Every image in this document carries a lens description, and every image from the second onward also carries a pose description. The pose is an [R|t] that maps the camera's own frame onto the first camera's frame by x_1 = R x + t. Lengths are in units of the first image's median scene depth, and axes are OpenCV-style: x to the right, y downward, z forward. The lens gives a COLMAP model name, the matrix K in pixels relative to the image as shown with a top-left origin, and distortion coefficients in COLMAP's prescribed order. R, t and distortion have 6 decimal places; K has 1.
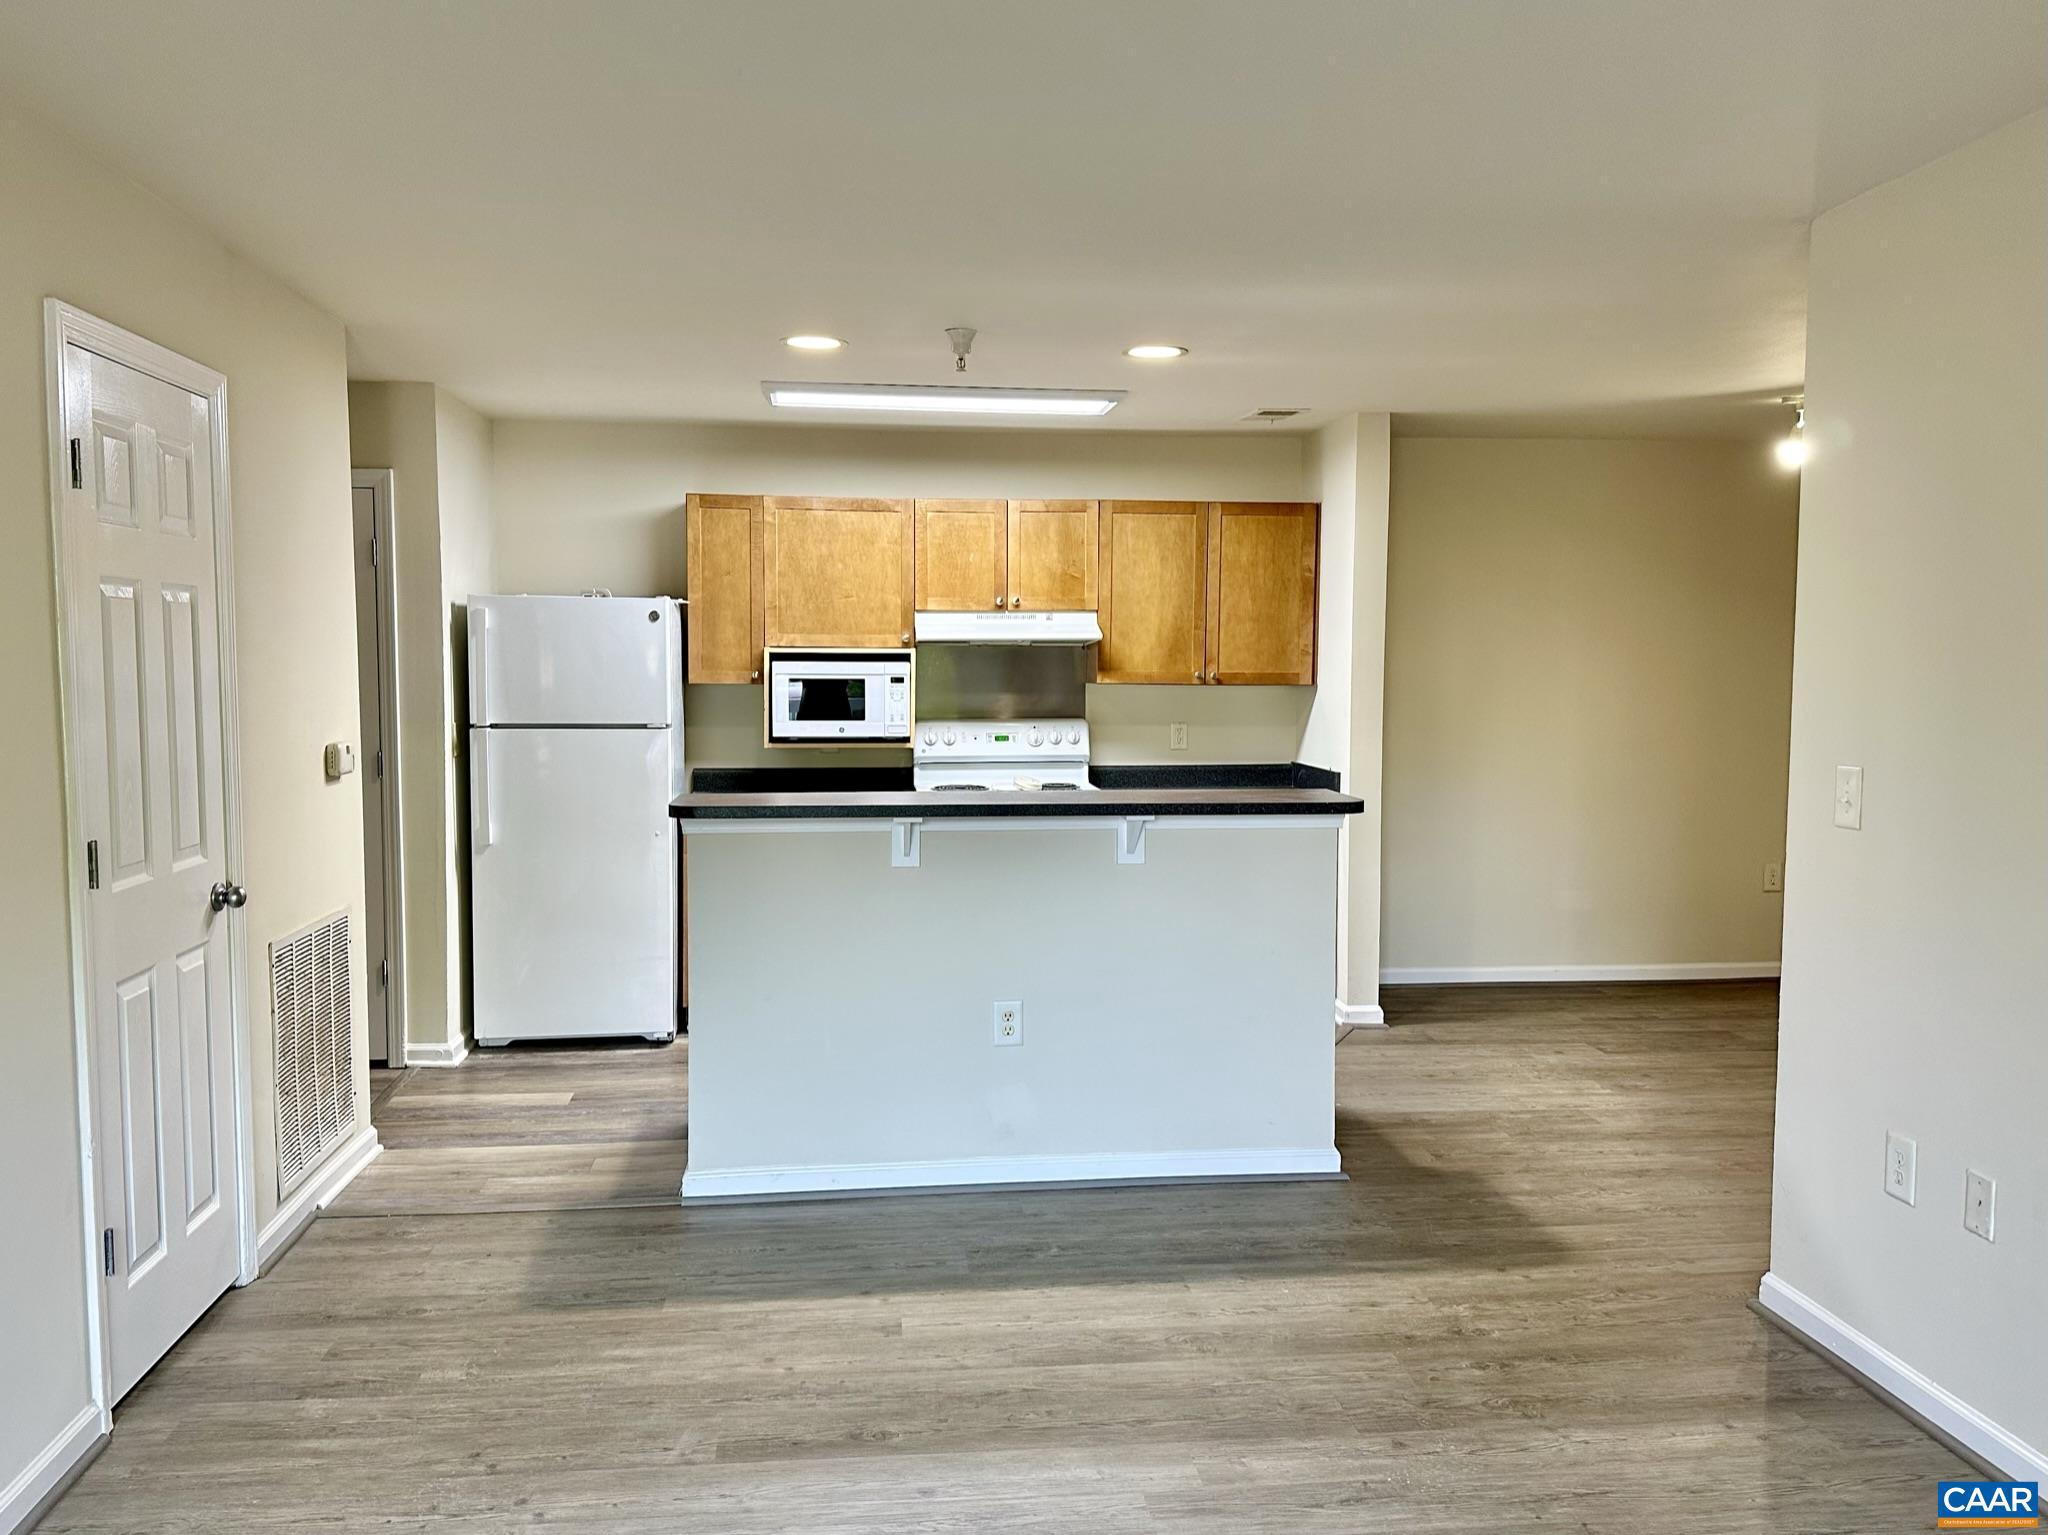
lens RADIAL K [[1640.4, 0, 1024.0], [0, 1640.4, 767.5], [0, 0, 1]] dist [0.126962, -0.204510]
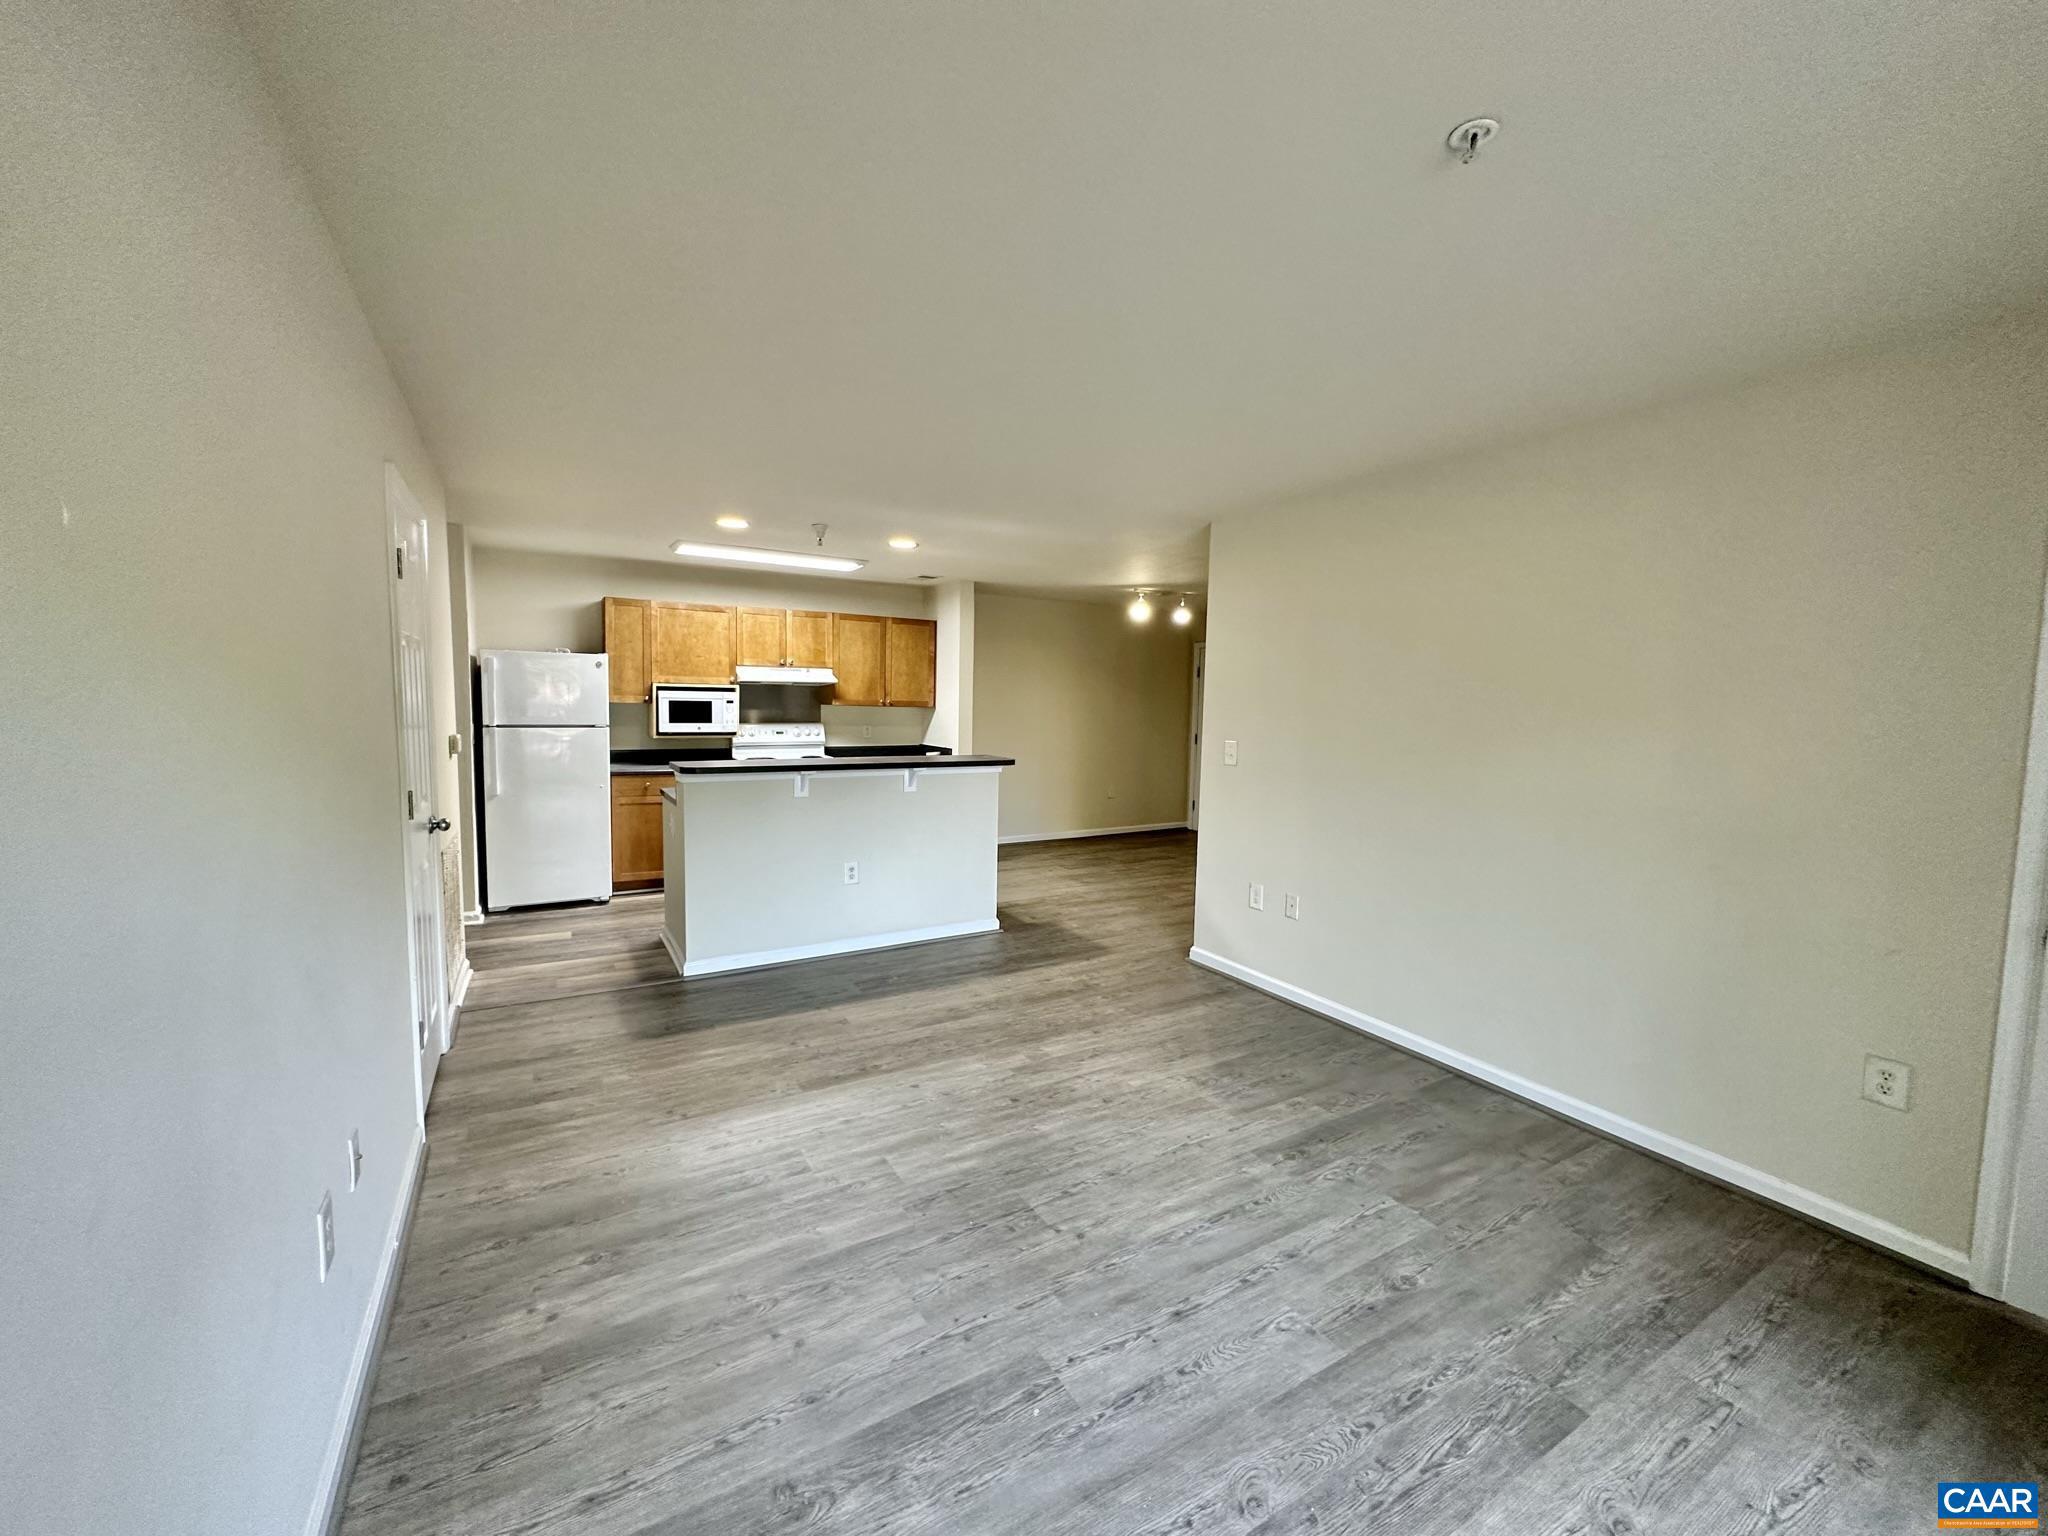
lens RADIAL K [[814.4, 0, 1024.0], [0, 814.4, 768.0], [0, 0, 1]] dist [-0.000126, -0.000015]
pose [[0.911184, -0.020176, 0.411505, -0.174713], [0.011197, 0.999644, 0.024220, 0.004454], [-0.411848, -0.017461, 0.911085, 0.006154]]
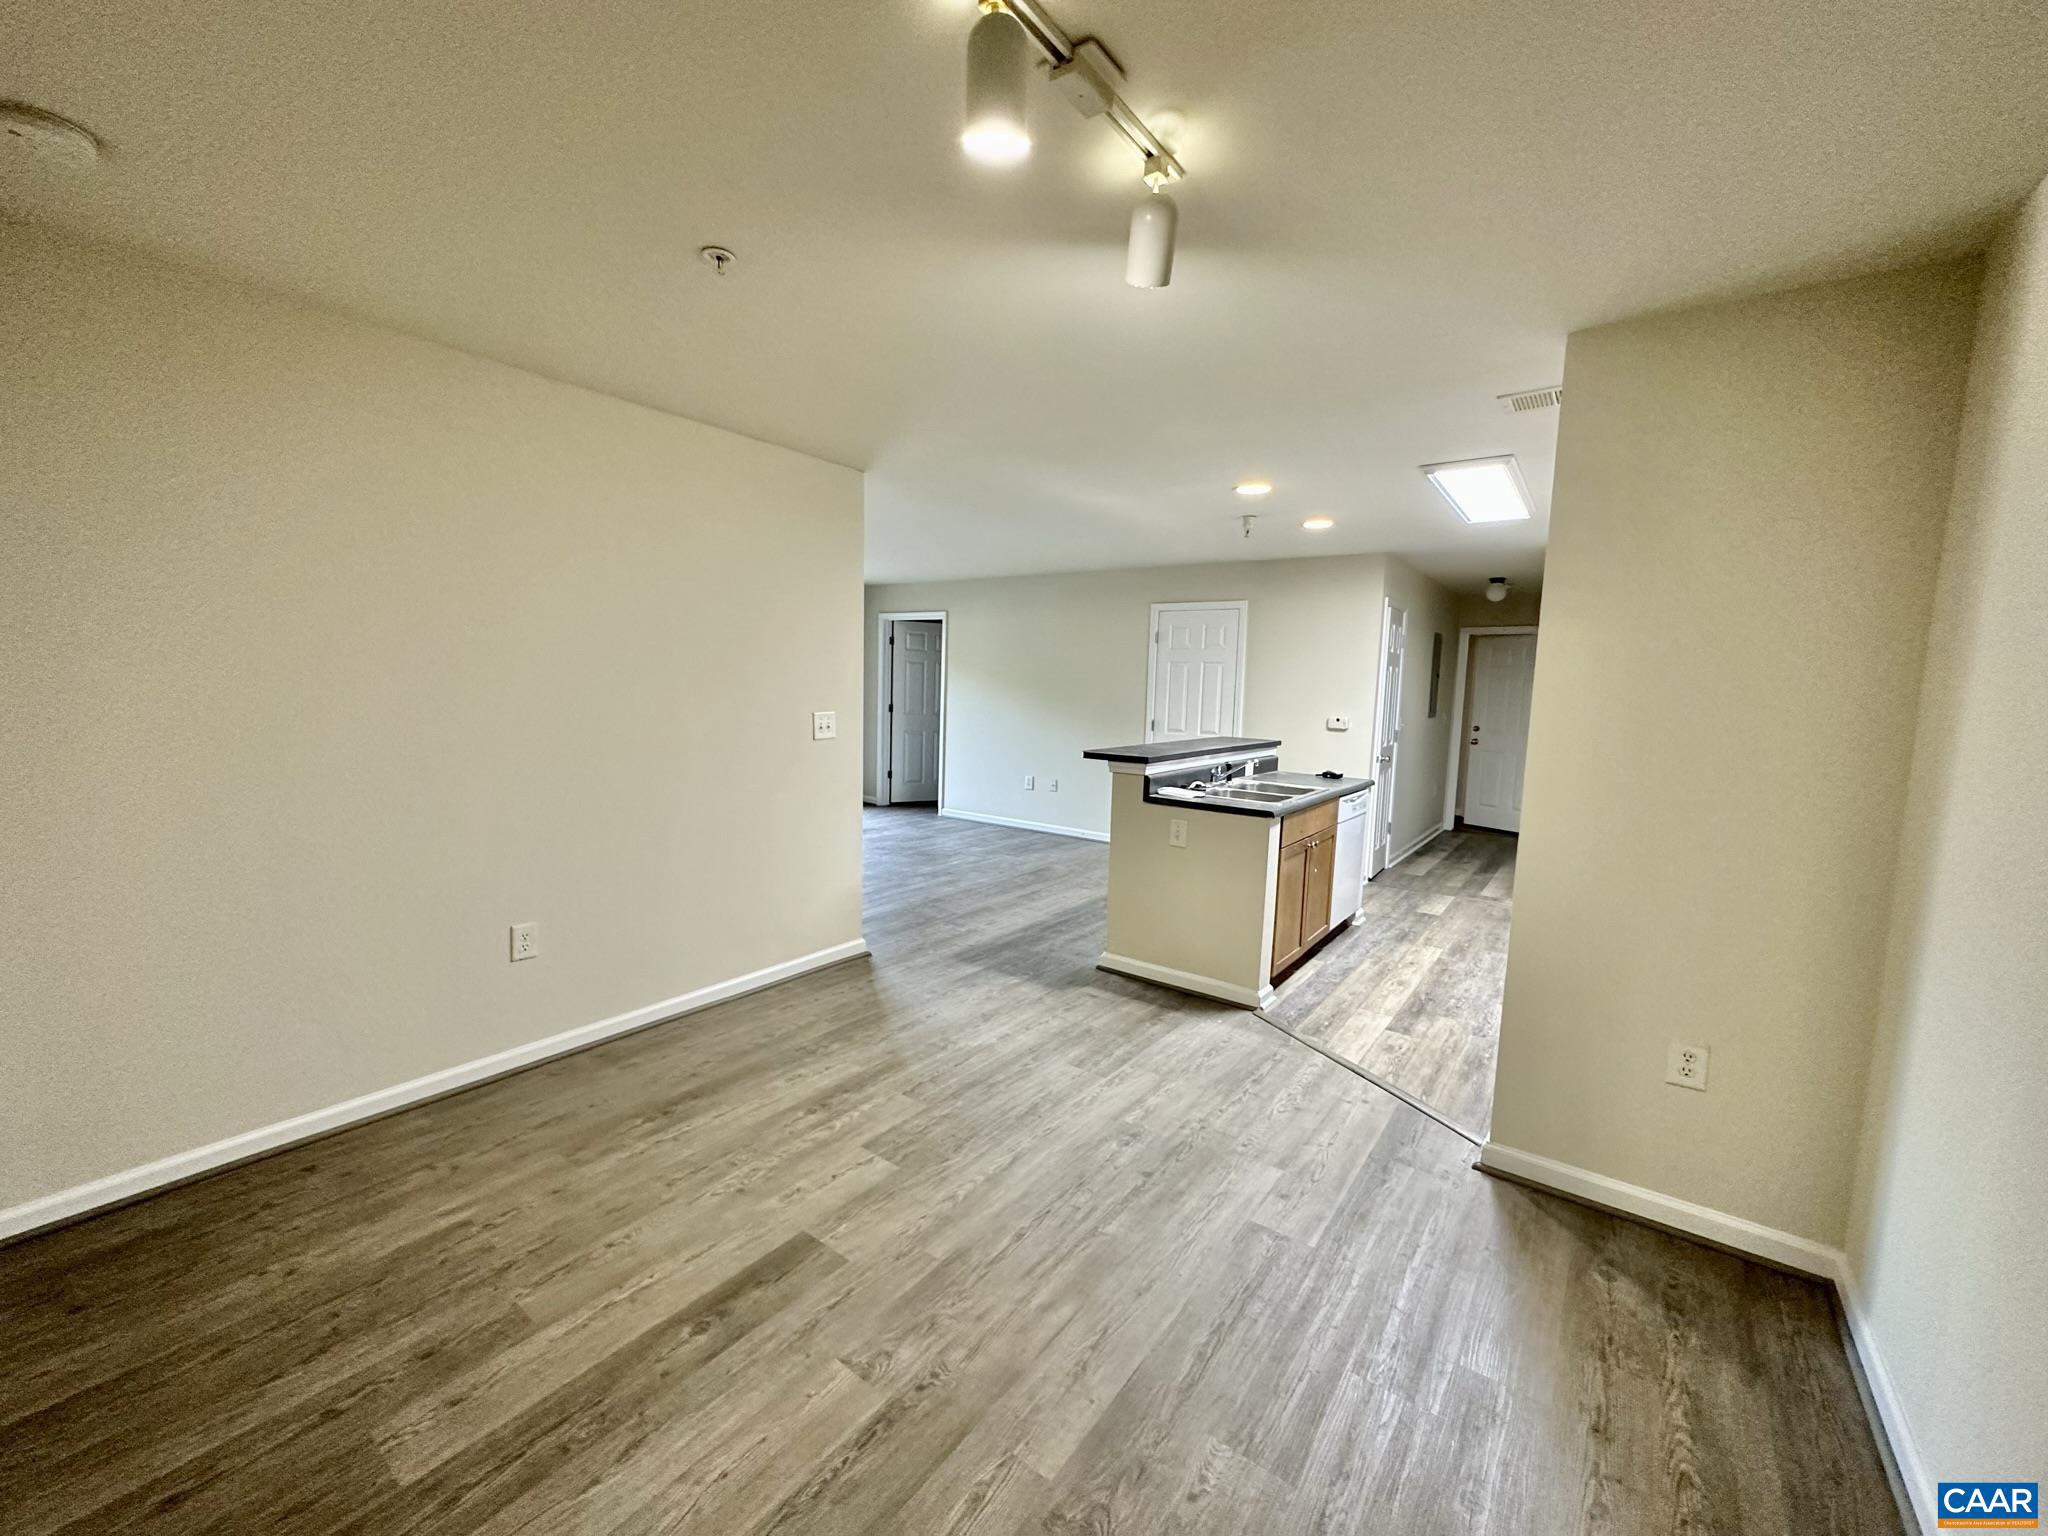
lens RADIAL K [[814.4, 0, 1024.0], [0, 814.4, 768.0], [0, 0, 1]] dist [-0.000126, -0.000015]
pose [[-0.683037, 0.055770, -0.728251, 0.697814], [-0.078893, 0.985613, 0.149473, -0.069997], [0.726110, 0.159549, -0.668811, 1.193883]]
